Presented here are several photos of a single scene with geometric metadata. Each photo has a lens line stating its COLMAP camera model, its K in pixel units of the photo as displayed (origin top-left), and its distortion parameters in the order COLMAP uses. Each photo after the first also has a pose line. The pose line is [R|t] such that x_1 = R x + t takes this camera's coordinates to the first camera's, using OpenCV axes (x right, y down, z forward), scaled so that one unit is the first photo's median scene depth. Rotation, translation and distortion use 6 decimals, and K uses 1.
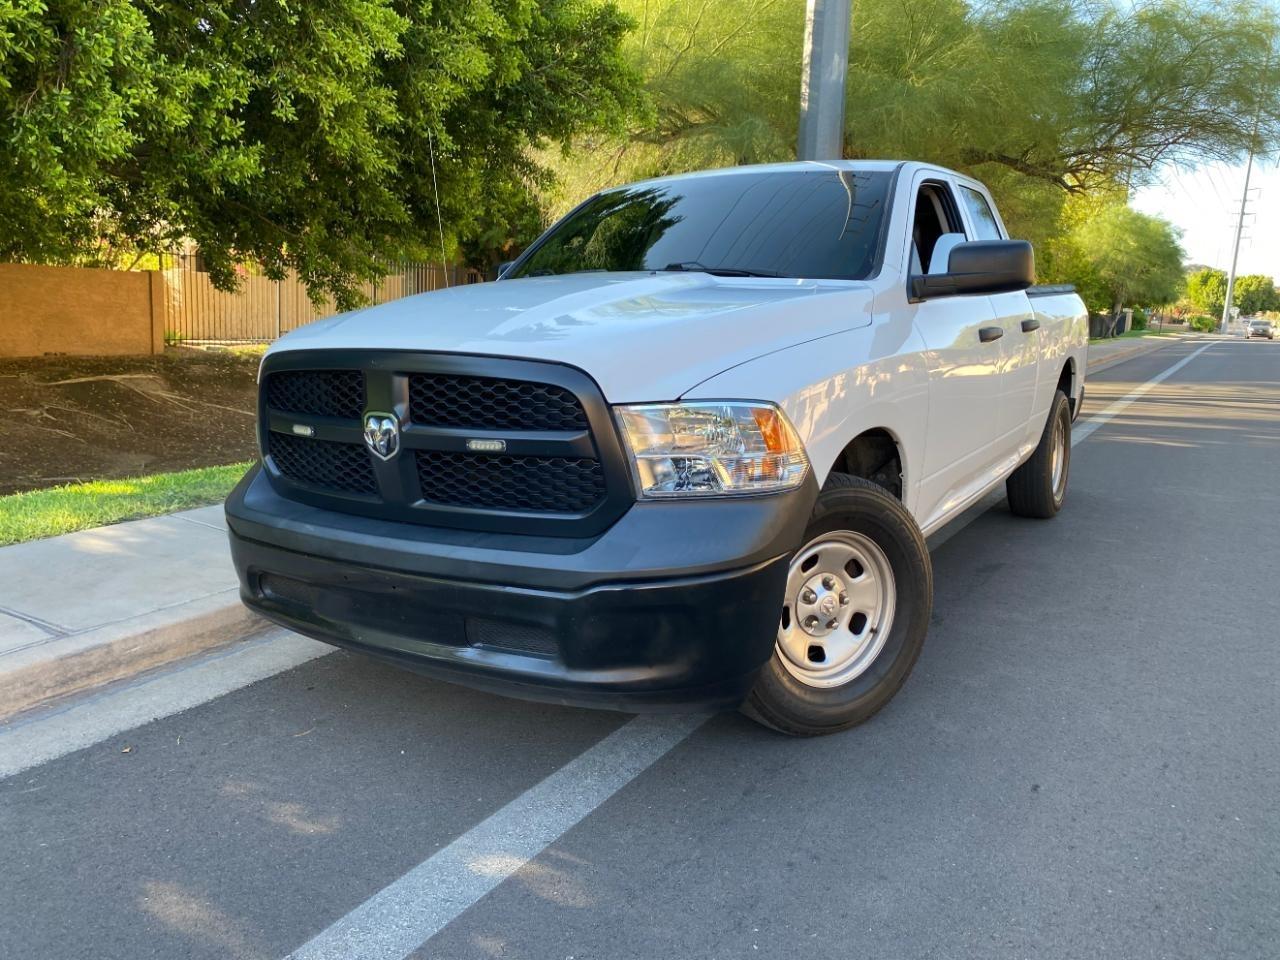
lens RADIAL K [[983.7, 0, 648.3], [0, 983.7, 470.8], [0, 0, 1]] dist [0.013730, -0.009633]
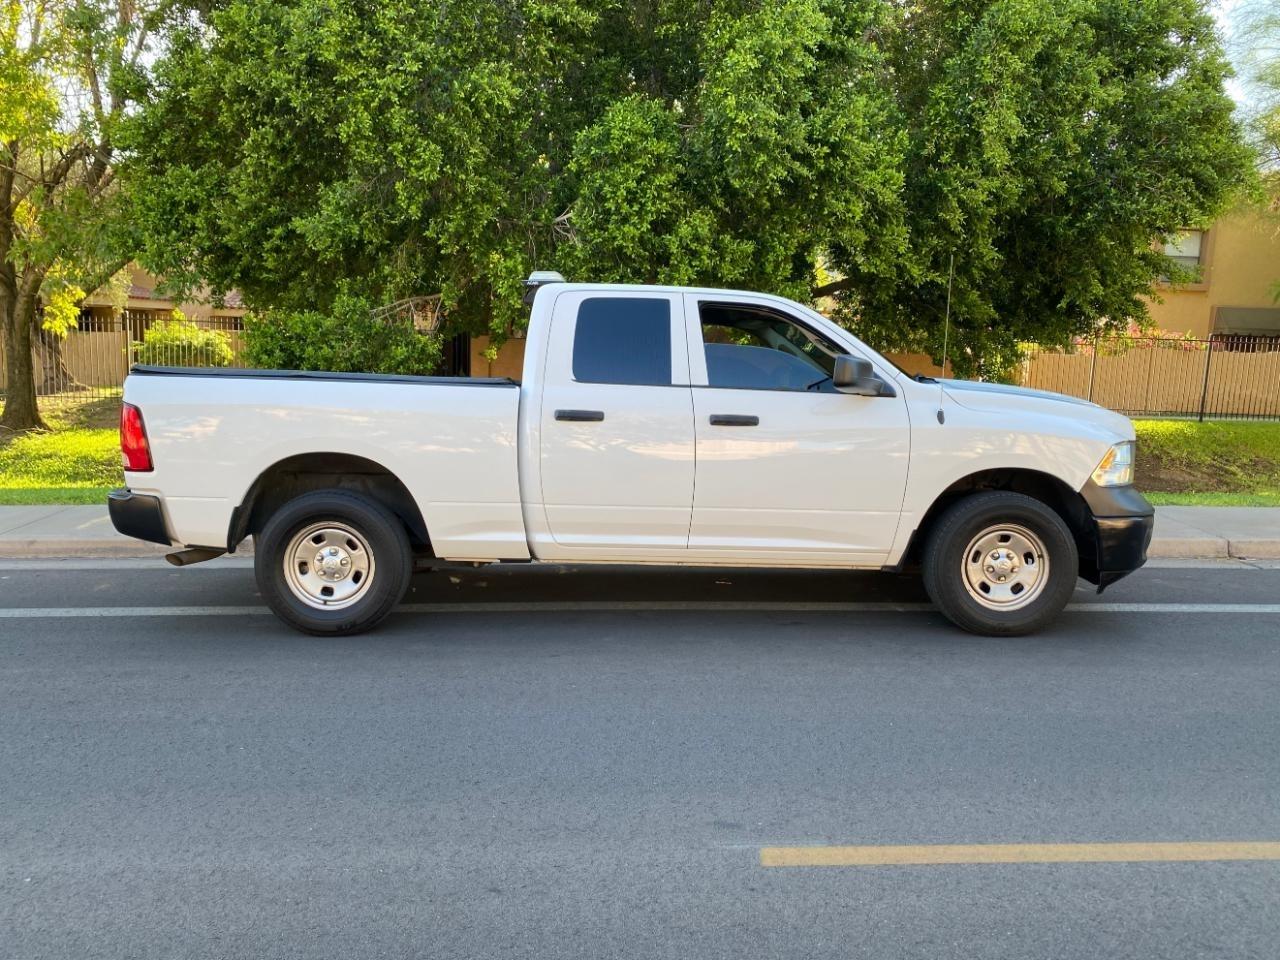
lens RADIAL K [[983.7, 0, 646.4], [0, 983.7, 481.8], [0, 0, 1]] dist [0.013730, -0.009633]
pose [[0.547618, 0.089507, -0.831927, 0.853183], [-0.142098, 0.989768, 0.012952, -0.022236], [0.824574, 0.111122, 0.554734, 0.033857]]
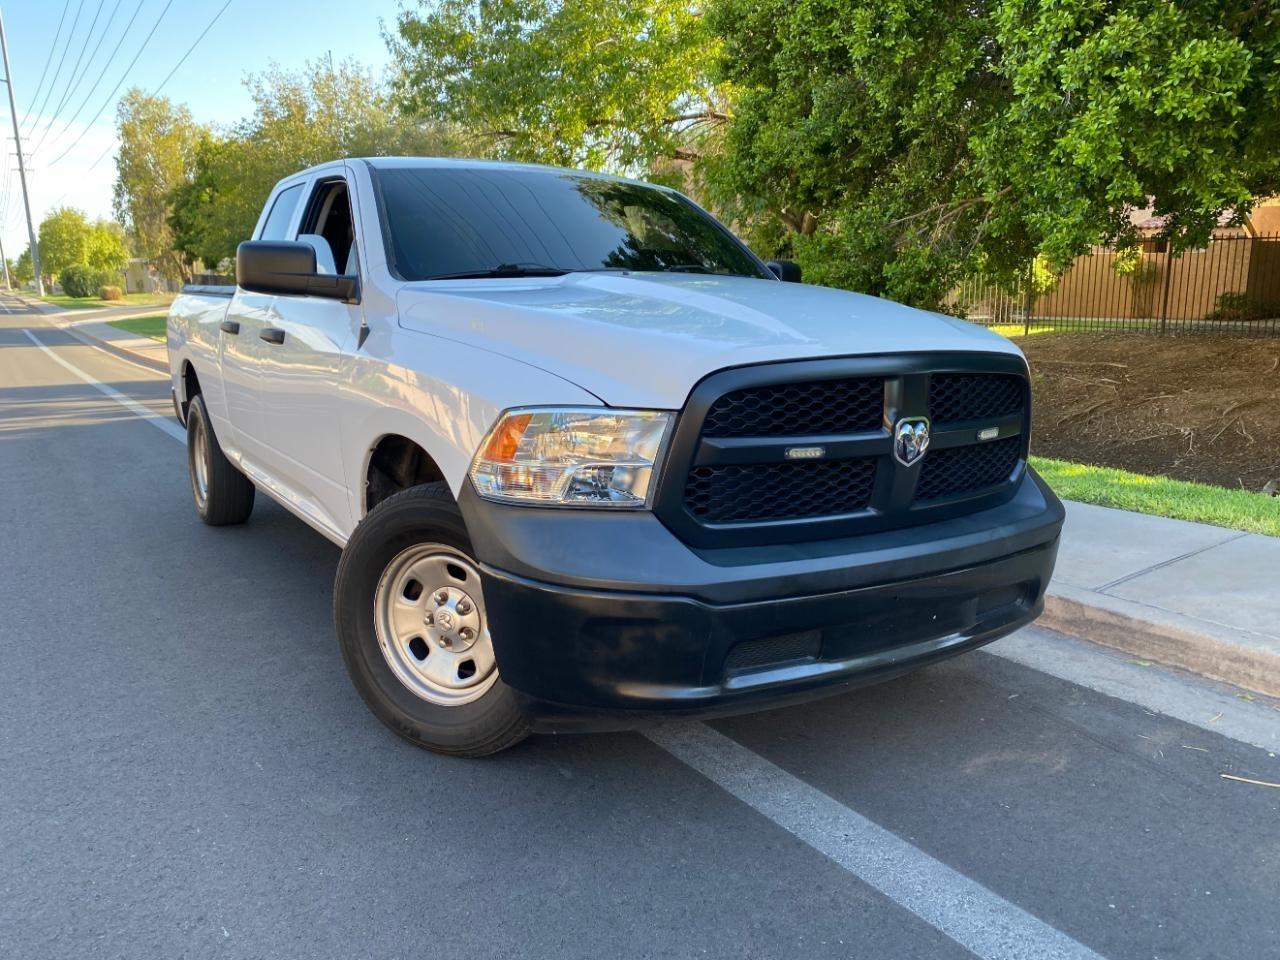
lens RADIAL K [[983.7, 0, 636.3], [0, 983.7, 481.2], [0, 0, 1]] dist [0.013730, -0.009633]
pose [[0.425571, -0.138882, 0.894204, -0.532631], [0.130588, 0.987235, 0.091182, -0.051249], [-0.895453, 0.077968, 0.438275, 0.349149]]
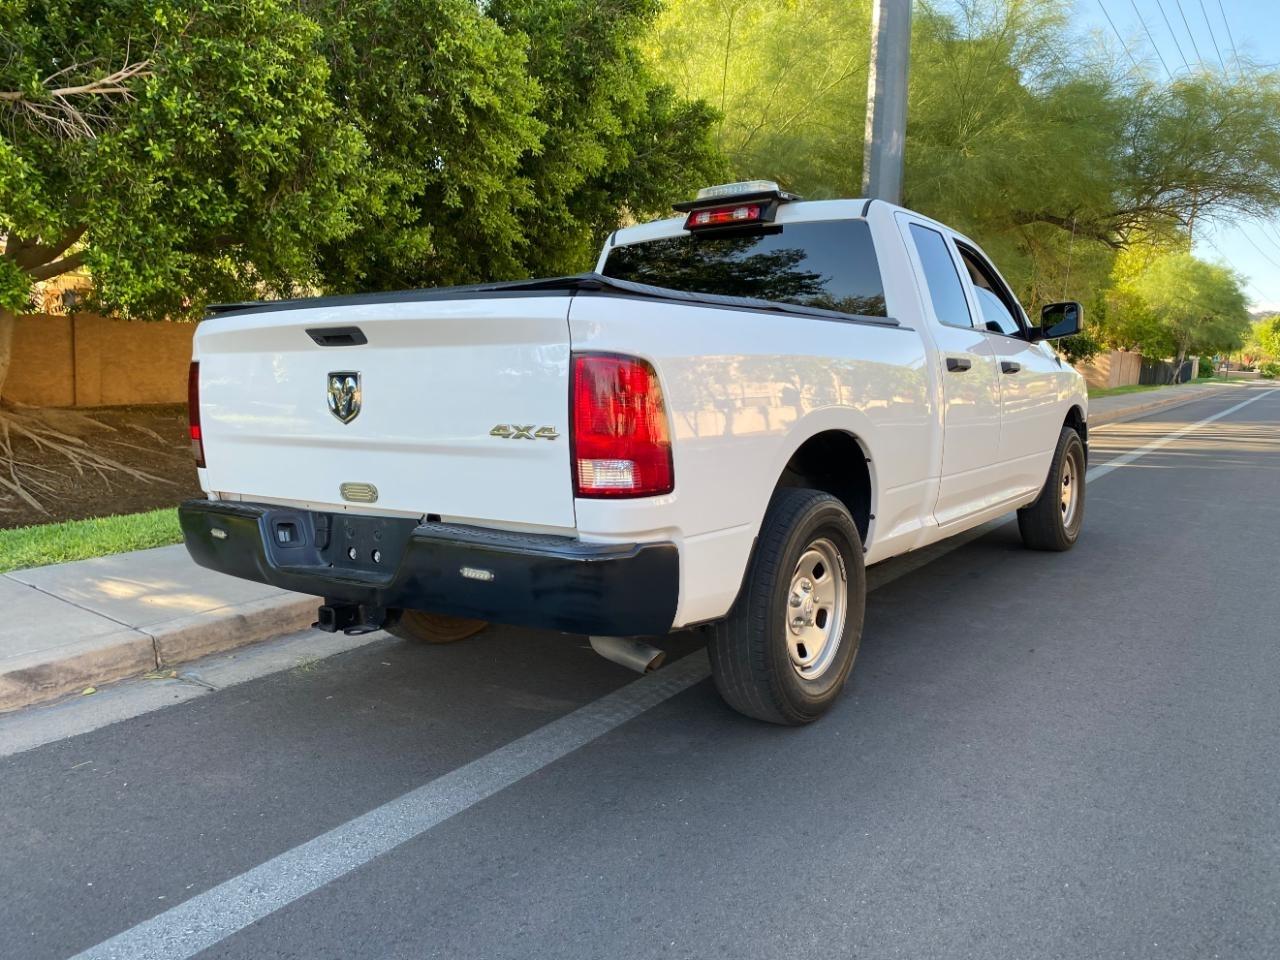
lens RADIAL K [[983.7, 0, 647.8], [0, 983.7, 470.1], [0, 0, 1]] dist [0.013730, -0.009633]
pose [[0.998220, 0.000189, -0.059642, -0.051648], [-0.003284, 0.998652, -0.051797, 0.051026], [0.059552, 0.051900, 0.996875, -0.258279]]
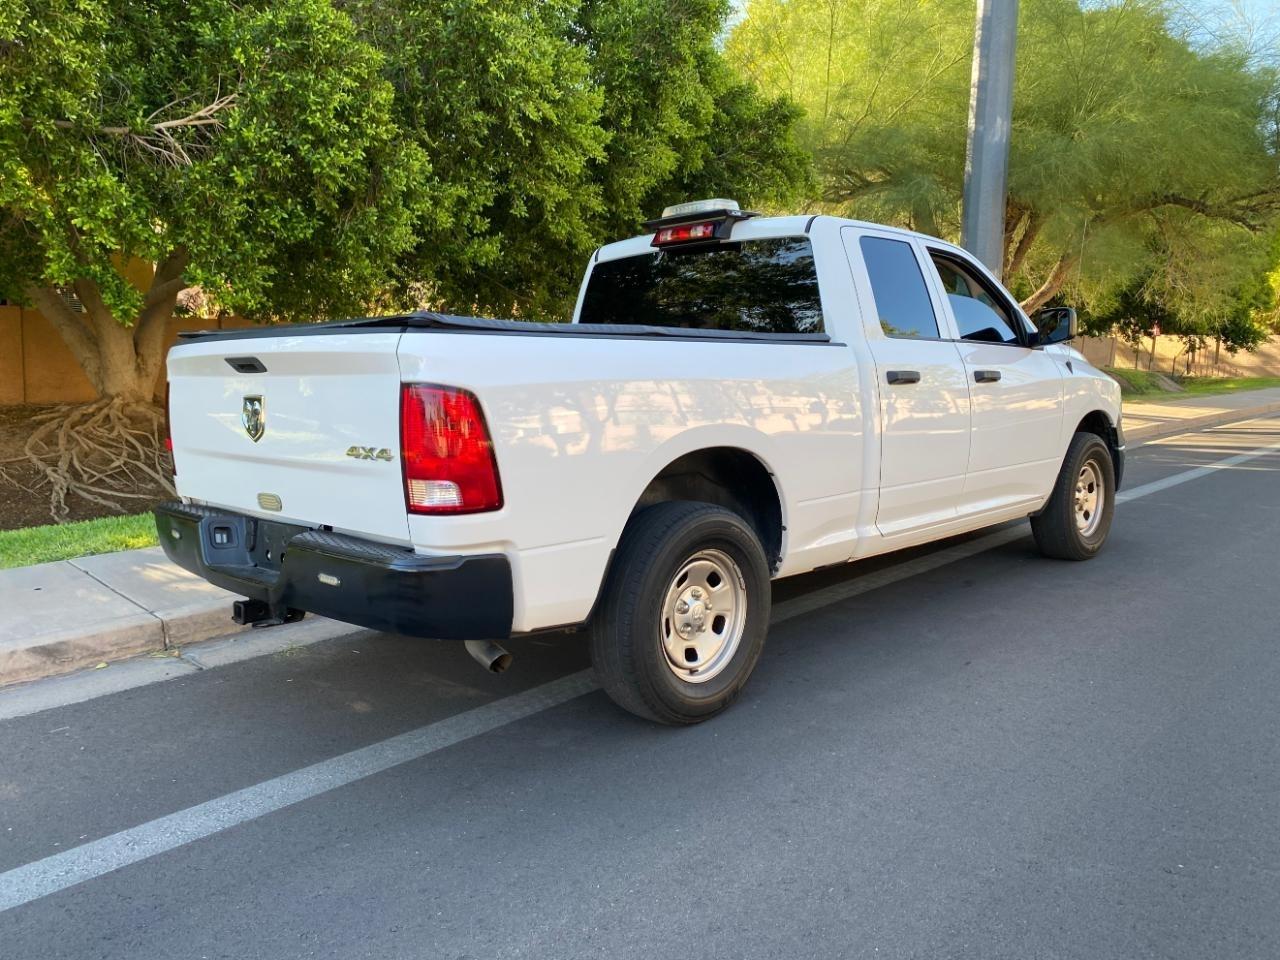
lens RADIAL K [[983.7, 0, 649.6], [0, 983.7, 470.1], [0, 0, 1]] dist [0.013730, -0.009633]
pose [[0.977797, 0.010892, -0.209270, 0.095363], [-0.019567, 0.999031, -0.039427, 0.037531], [0.208638, 0.042646, 0.977063, -0.275349]]
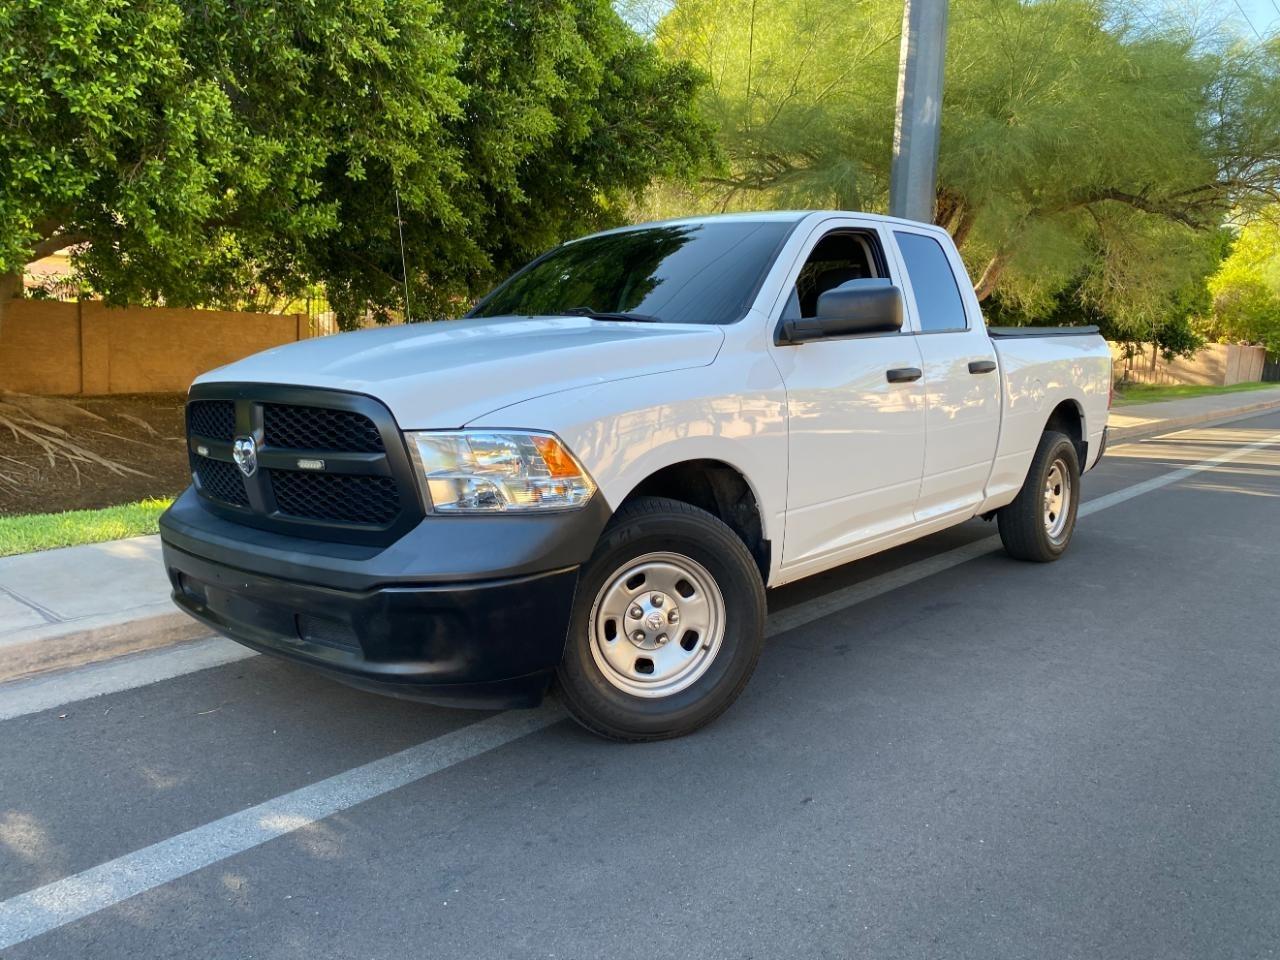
lens RADIAL K [[983.7, 0, 648.1], [0, 983.7, 470.7], [0, 0, 1]] dist [0.013730, -0.009633]
pose [[0.986812, 0.022017, -0.160367, 0.165206], [-0.028524, 0.998856, -0.038386, 0.005830], [0.159338, 0.042454, 0.986311, -0.036550]]
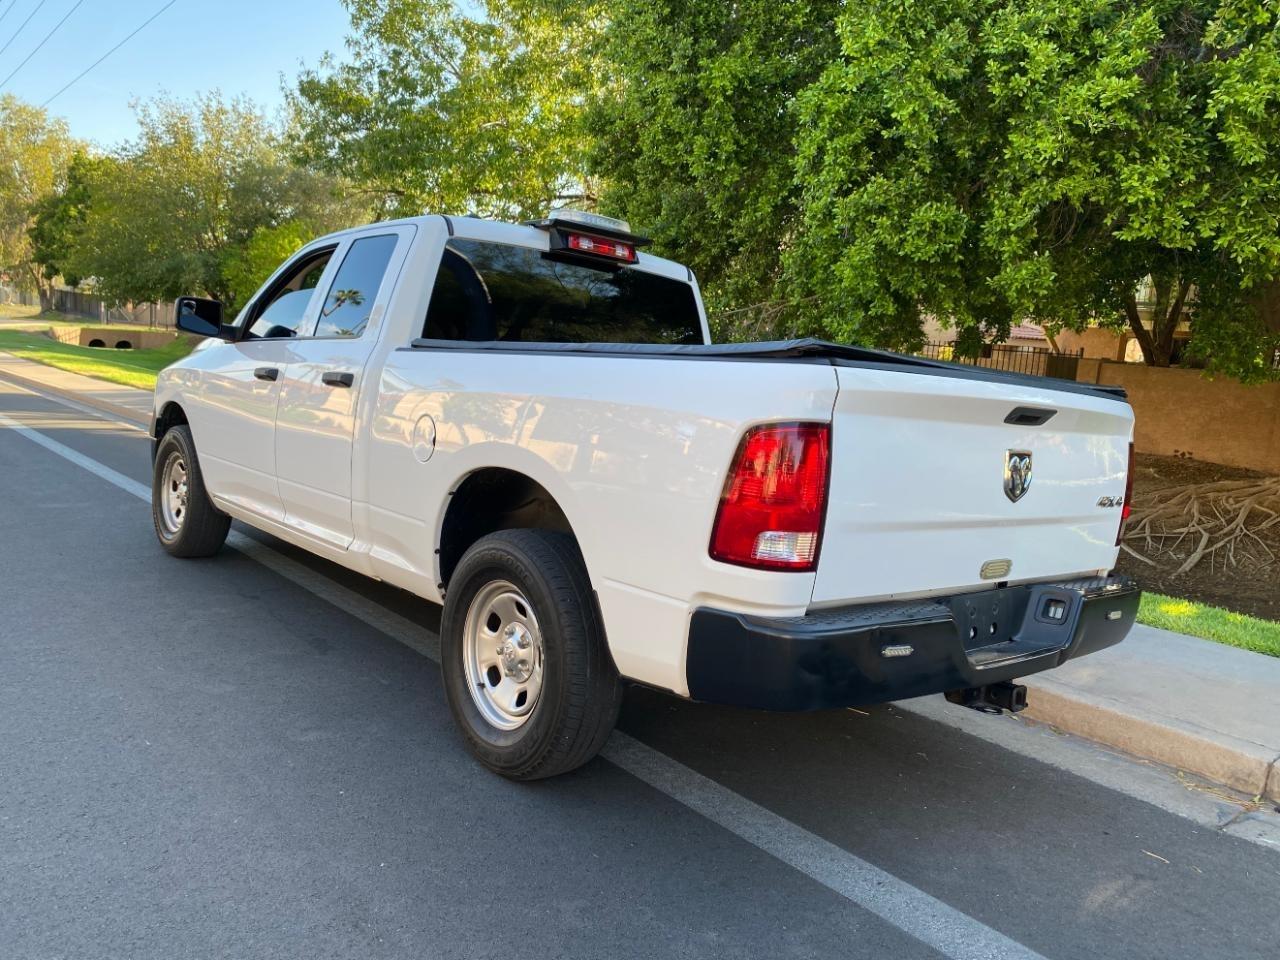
lens RADIAL K [[983.7, 0, 638.3], [0, 983.7, 483.1], [0, 0, 1]] dist [0.013730, -0.009633]
pose [[0.309156, -0.058649, 0.949201, -0.719774], [0.052884, 0.997612, 0.044416, -0.033833], [-0.949540, 0.036466, 0.311519, 0.219989]]
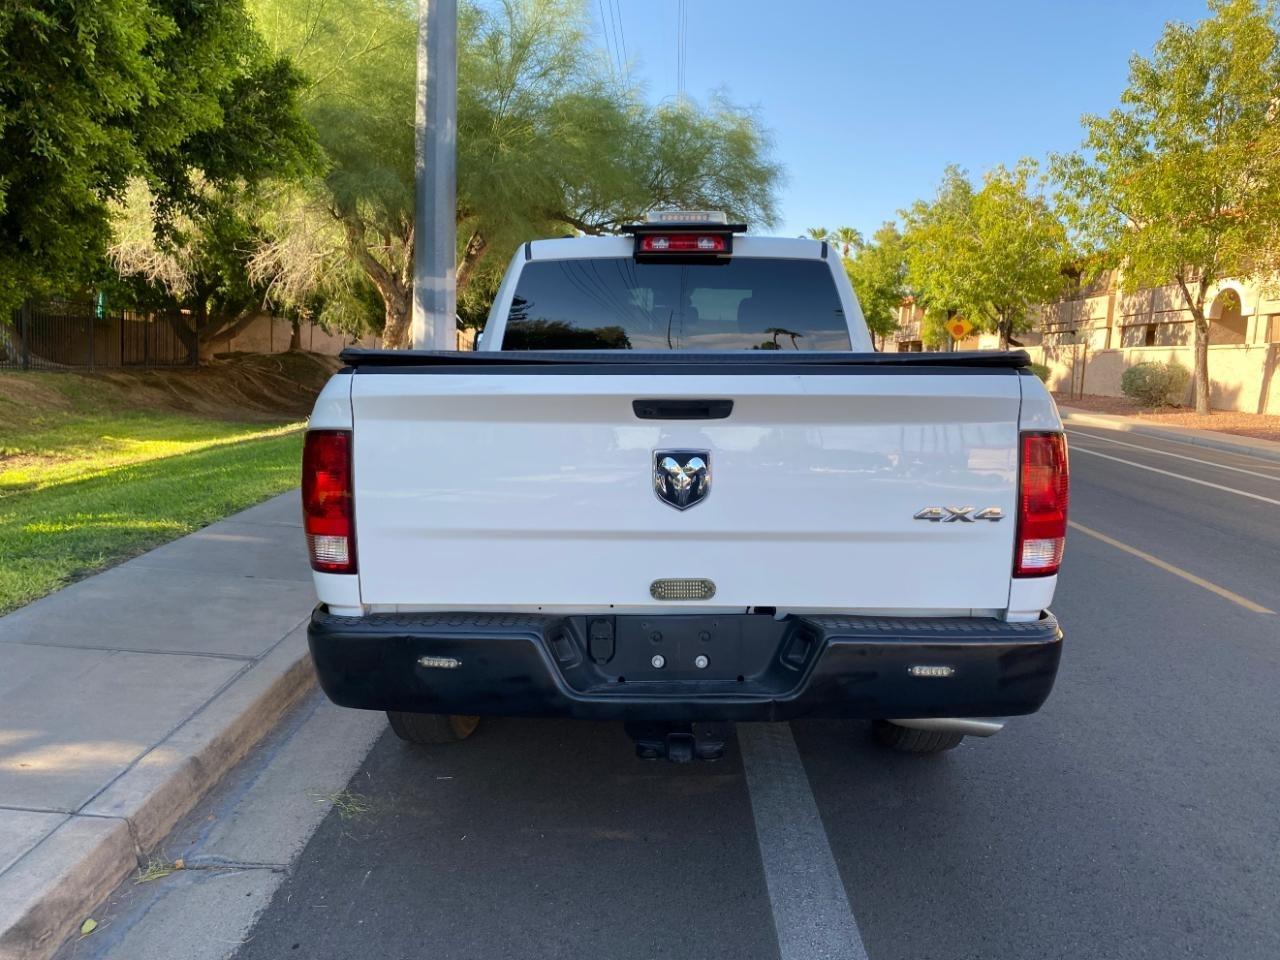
lens RADIAL K [[983.7, 0, 647.1], [0, 983.7, 474.0], [0, 0, 1]] dist [0.013730, -0.009633]
pose [[0.861140, -0.059622, 0.504859, -0.428993], [0.069778, 0.997562, -0.001212, -0.009811], [-0.503556, 0.036272, 0.863201, -0.131370]]
